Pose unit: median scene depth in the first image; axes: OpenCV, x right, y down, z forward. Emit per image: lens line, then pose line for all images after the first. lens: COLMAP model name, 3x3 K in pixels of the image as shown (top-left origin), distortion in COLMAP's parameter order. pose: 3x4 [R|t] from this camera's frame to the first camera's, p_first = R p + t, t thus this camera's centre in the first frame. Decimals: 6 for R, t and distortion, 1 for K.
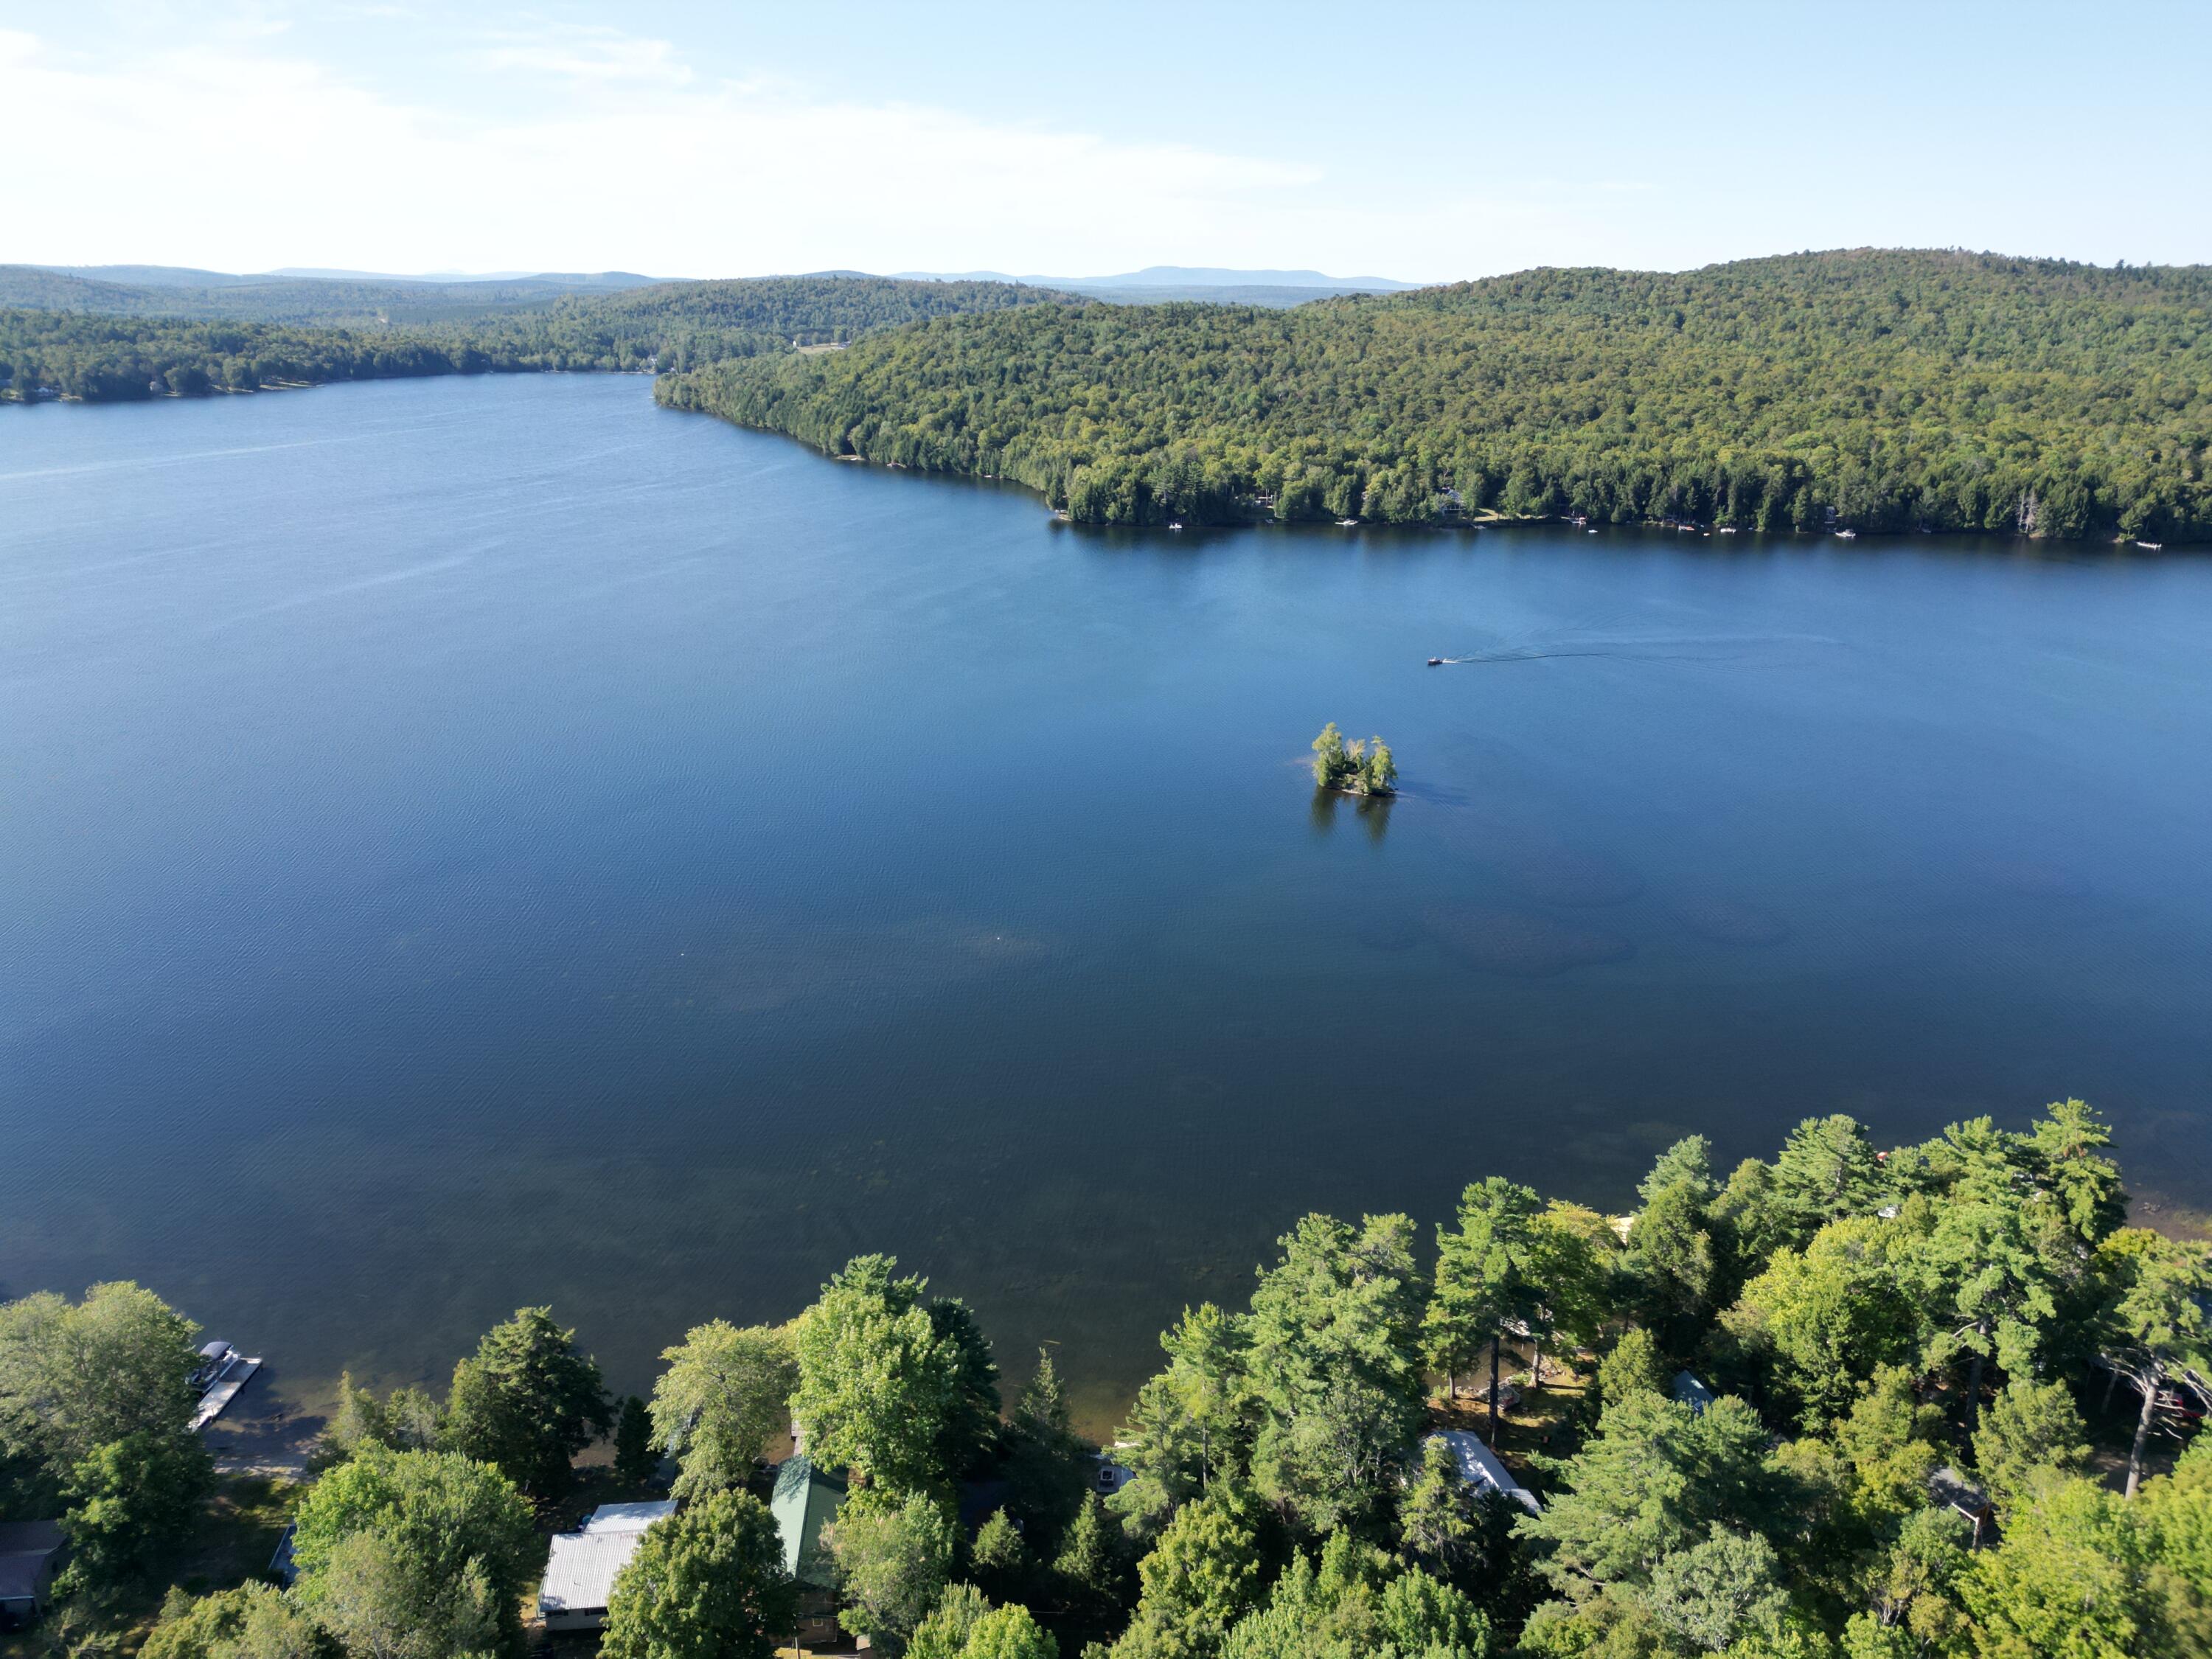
lens RADIAL K [[1540.0, 0, 1087.4], [0, 1540.0, 824.1], [0, 0, 1]] dist [0.072200, -0.068071]
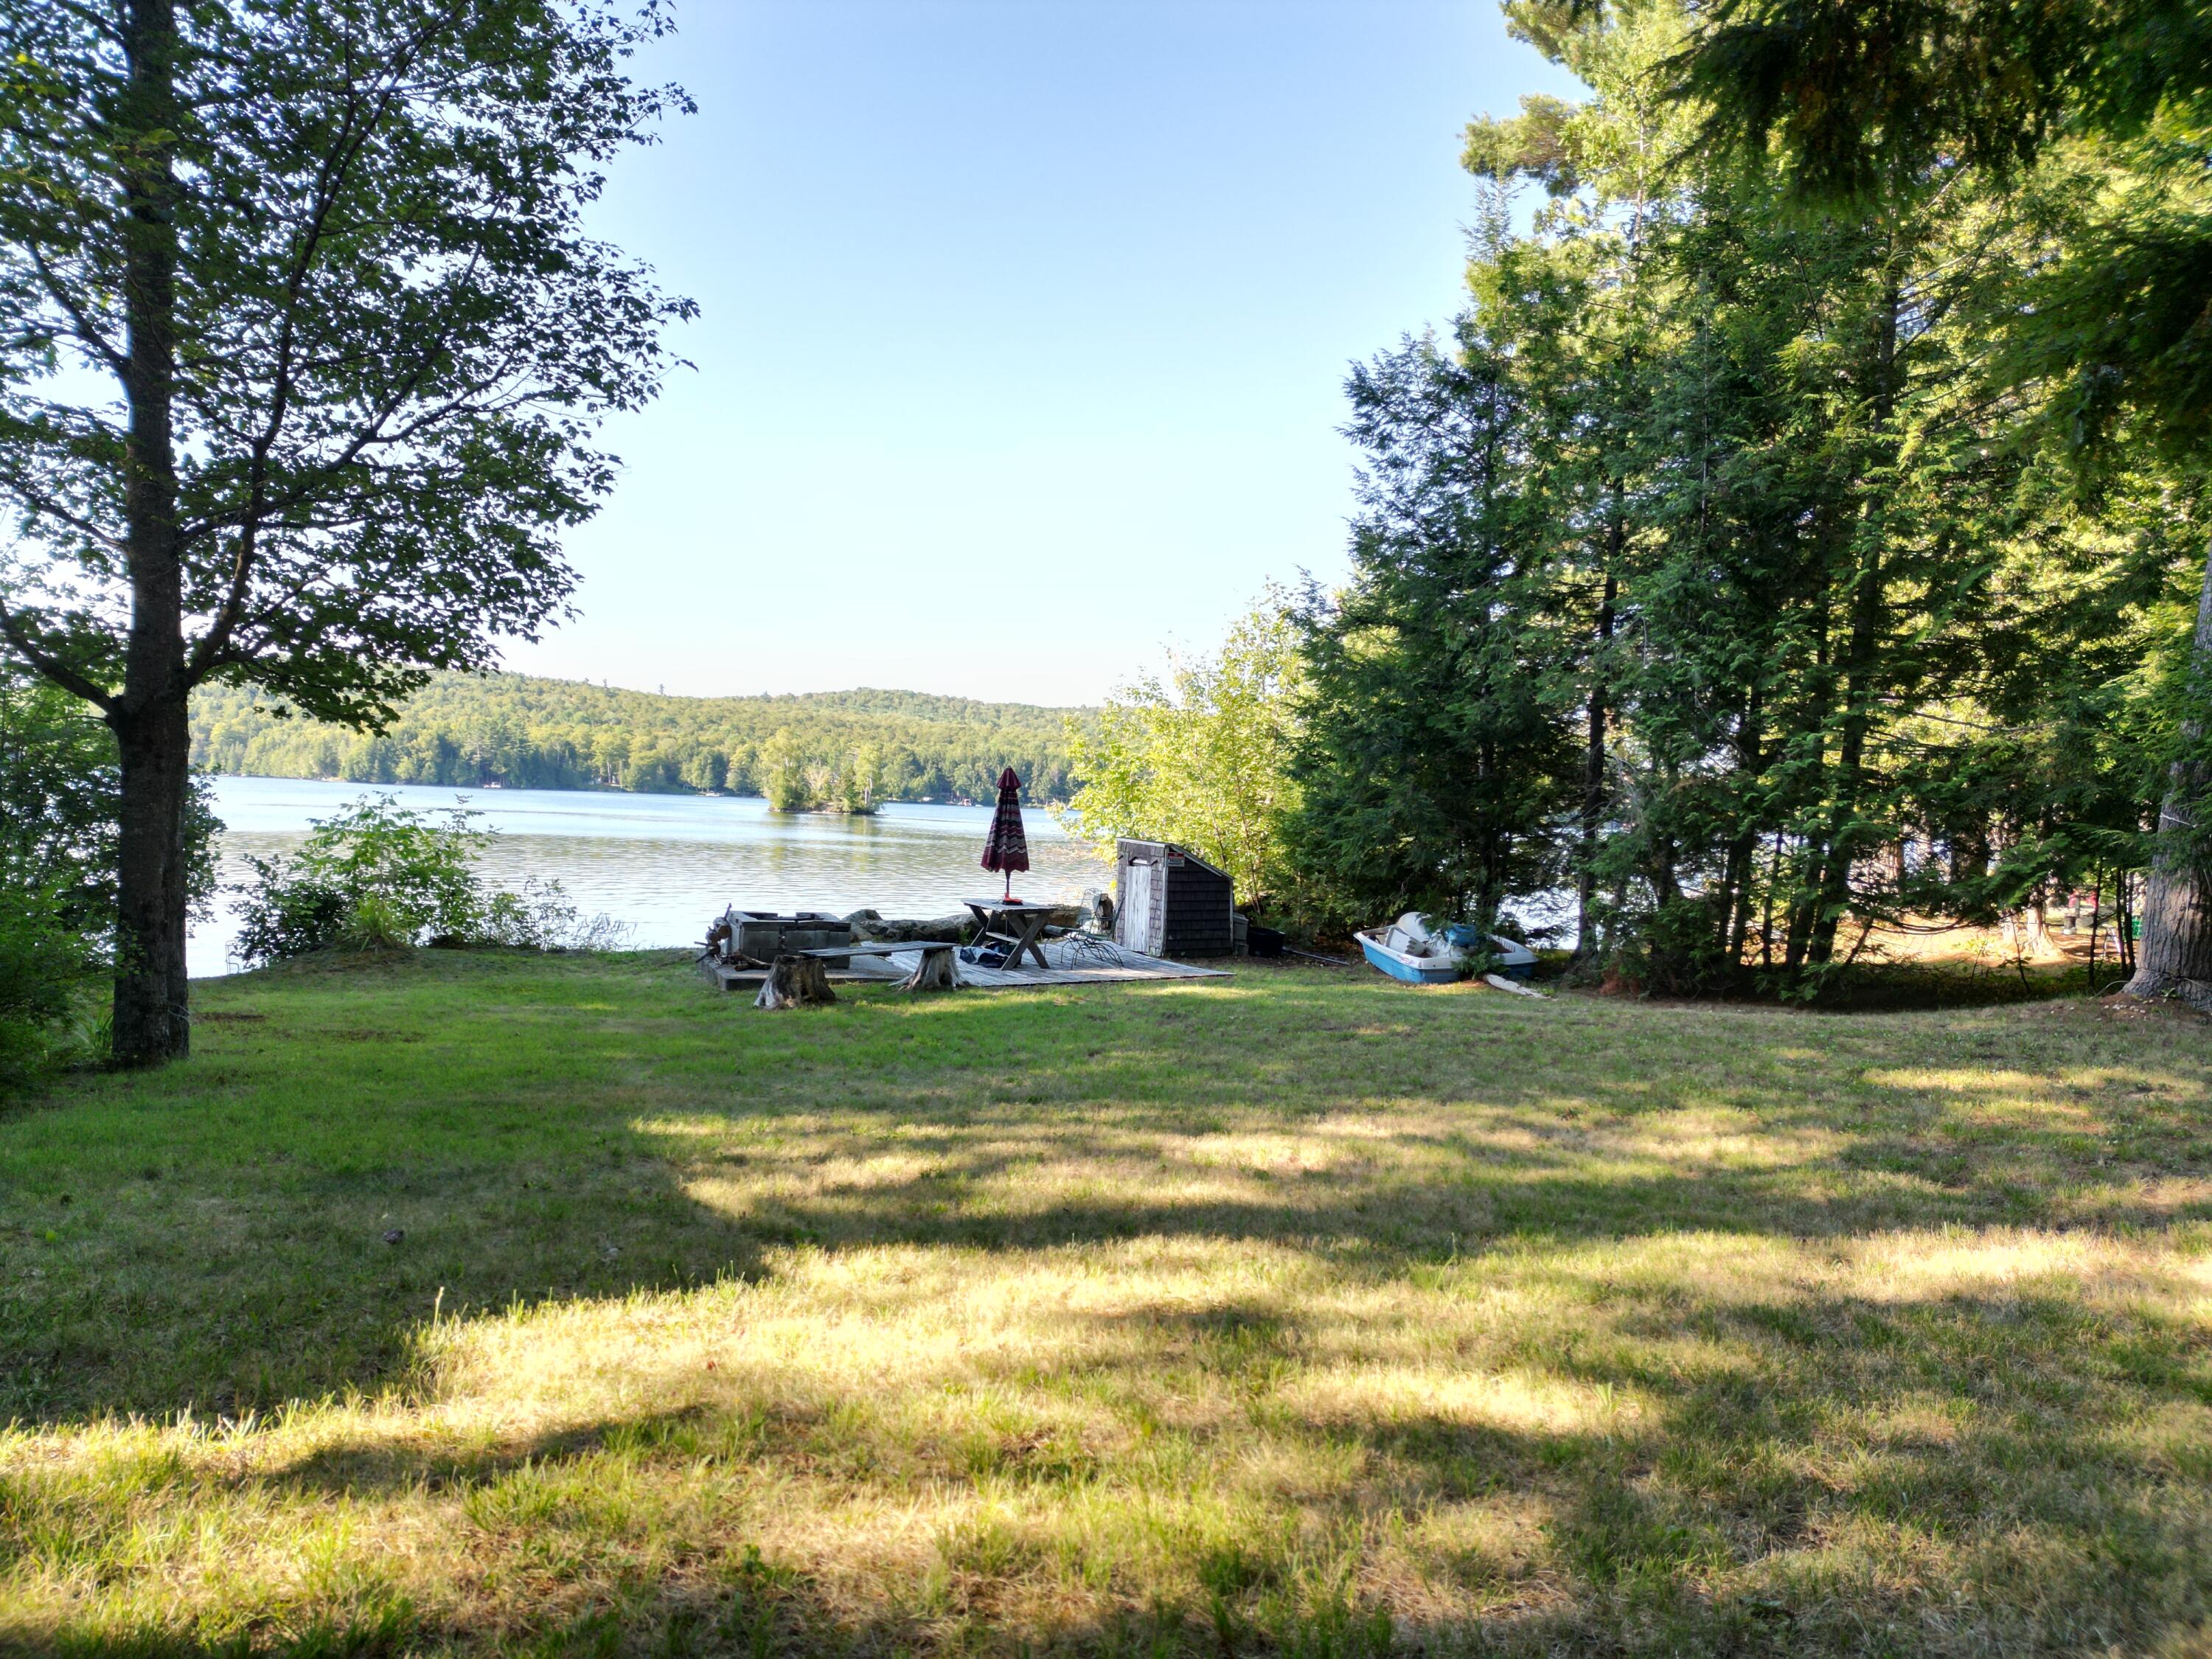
lens RADIAL K [[1540.0, 0, 1126.0], [0, 1540.0, 820.2], [0, 0, 1]] dist [0.072200, -0.068071]
pose [[0.896825, 0.033452, 0.441119, -0.003332], [0.105537, 0.952168, -0.286772, 0.079924], [-0.429612, 0.303739, 0.850398, 0.151449]]
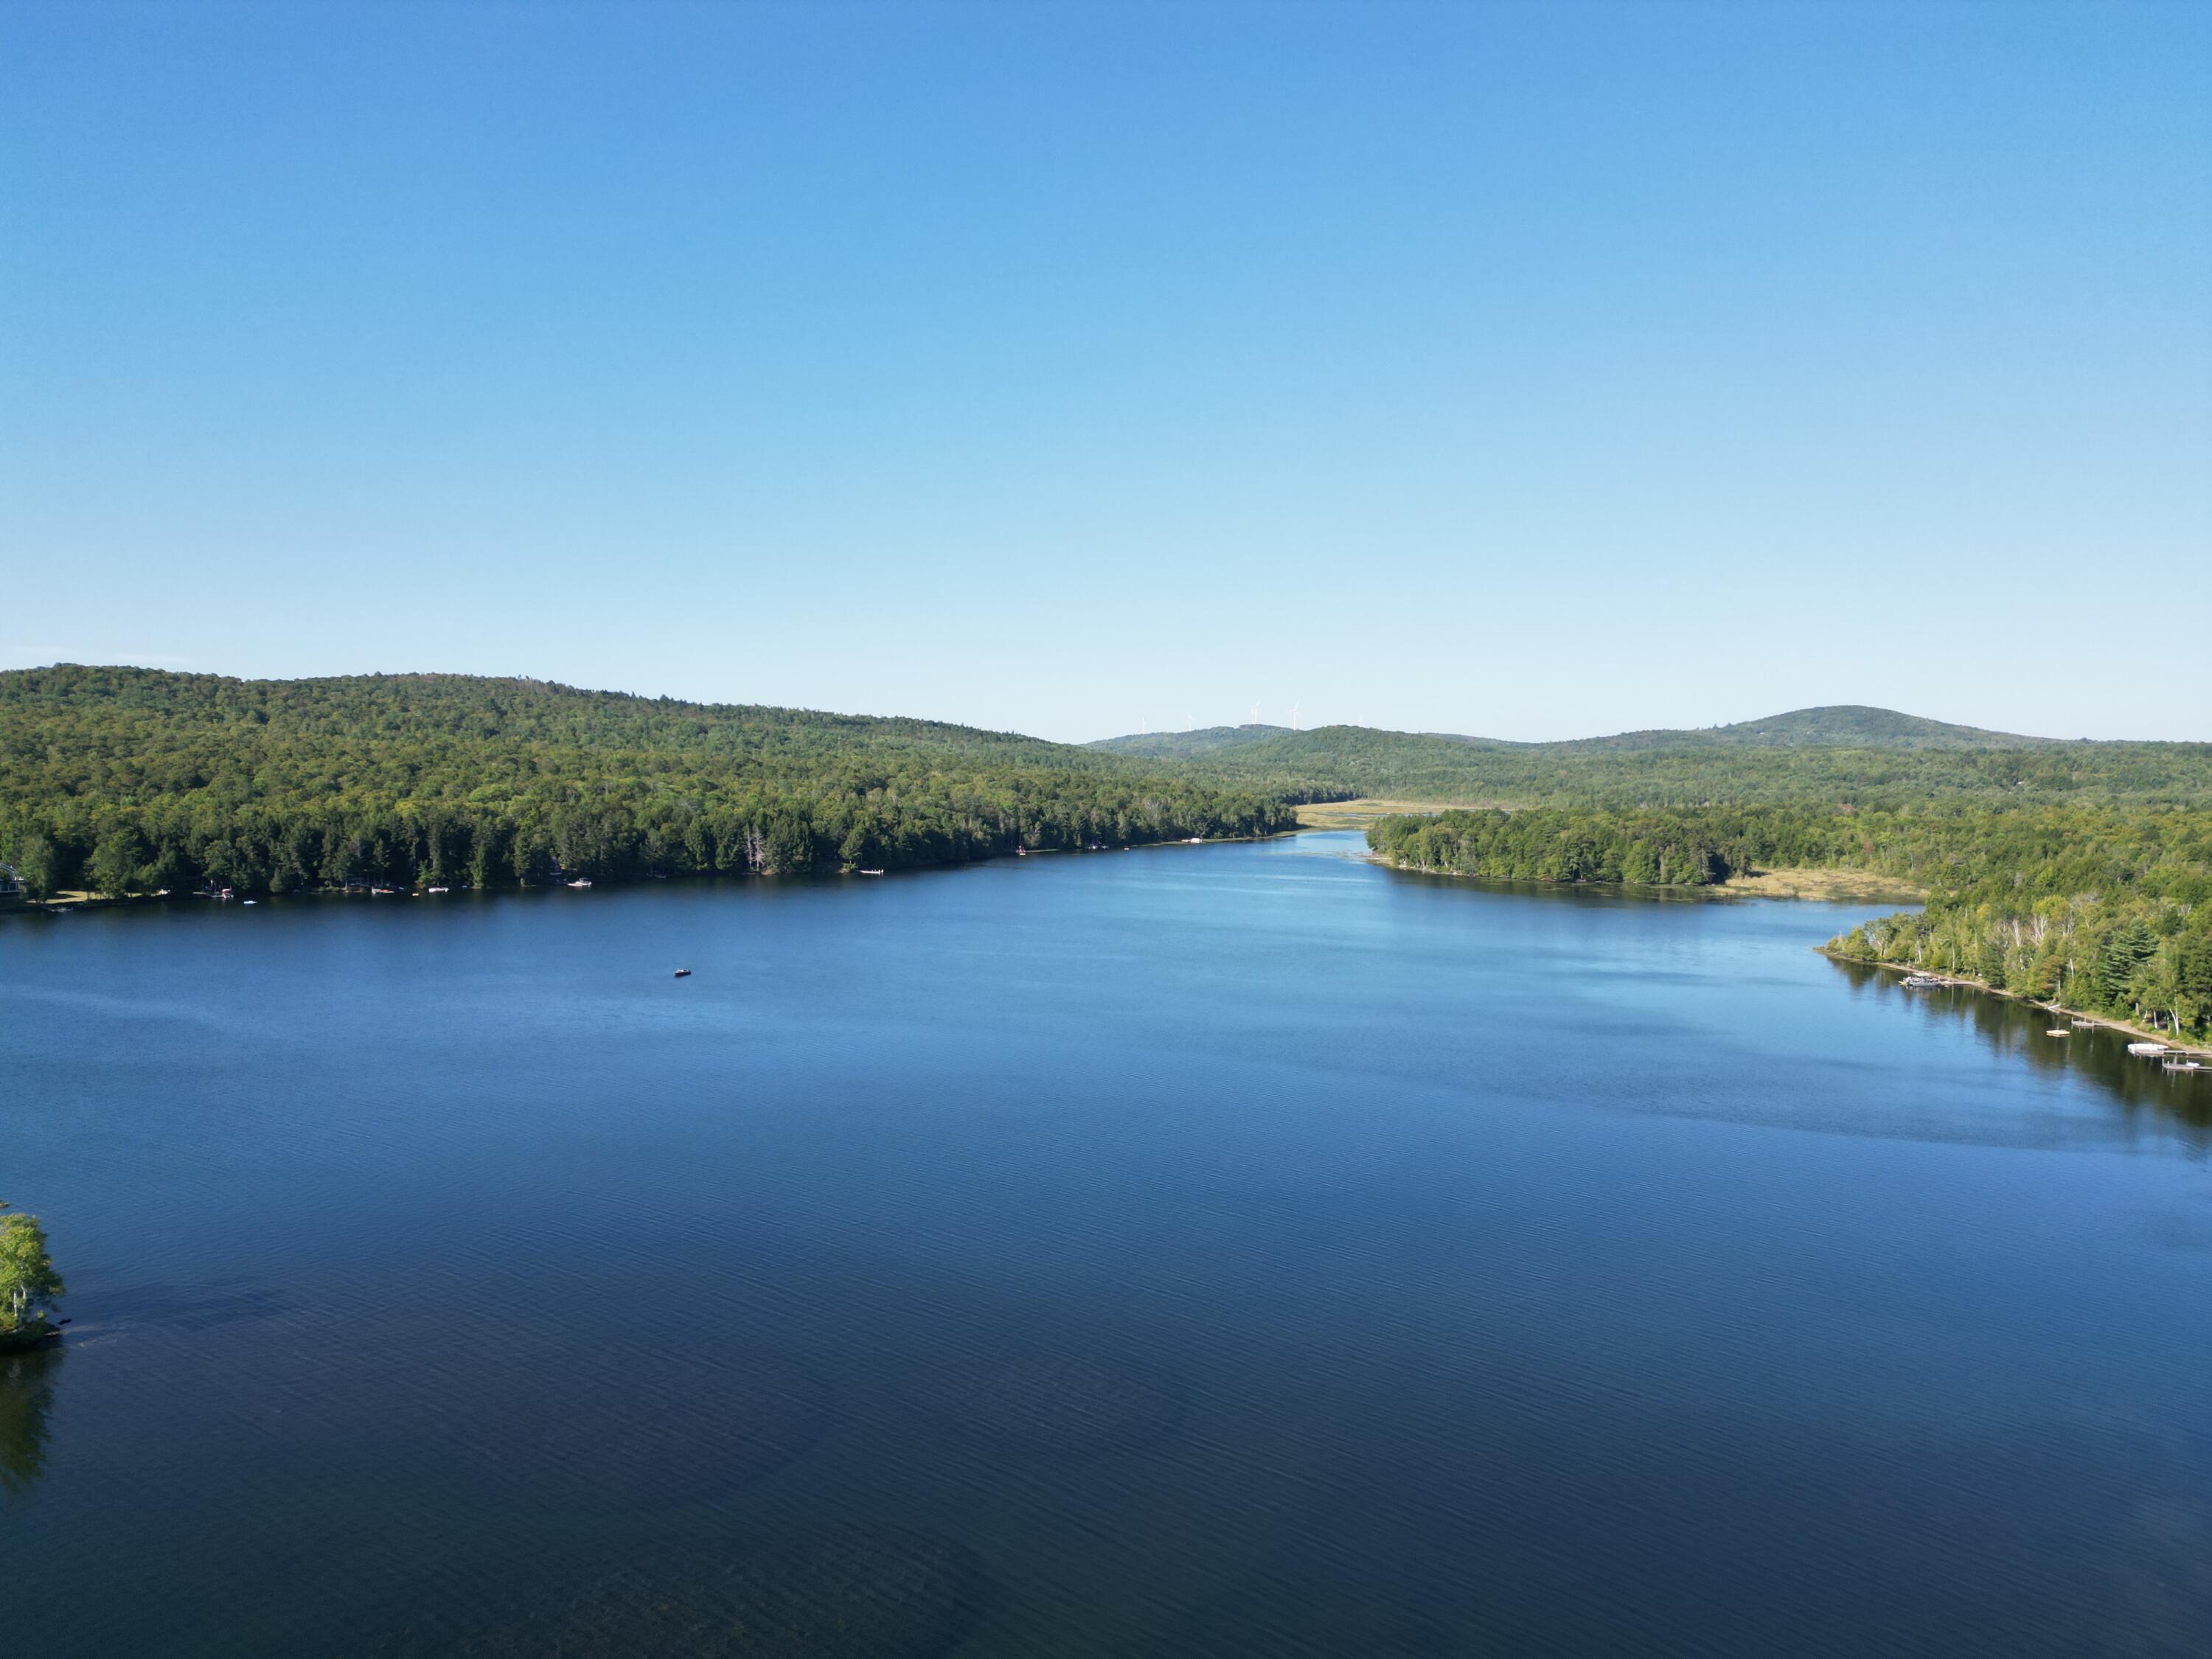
lens RADIAL K [[1540.0, 0, 1114.5], [0, 1540.0, 821.3], [0, 0, 1]] dist [0.072200, -0.068071]
pose [[0.644210, -0.027121, 0.764368, 0.030846], [0.244172, 0.954370, -0.171926, -0.004436], [-0.724827, 0.297393, 0.621436, 0.224346]]
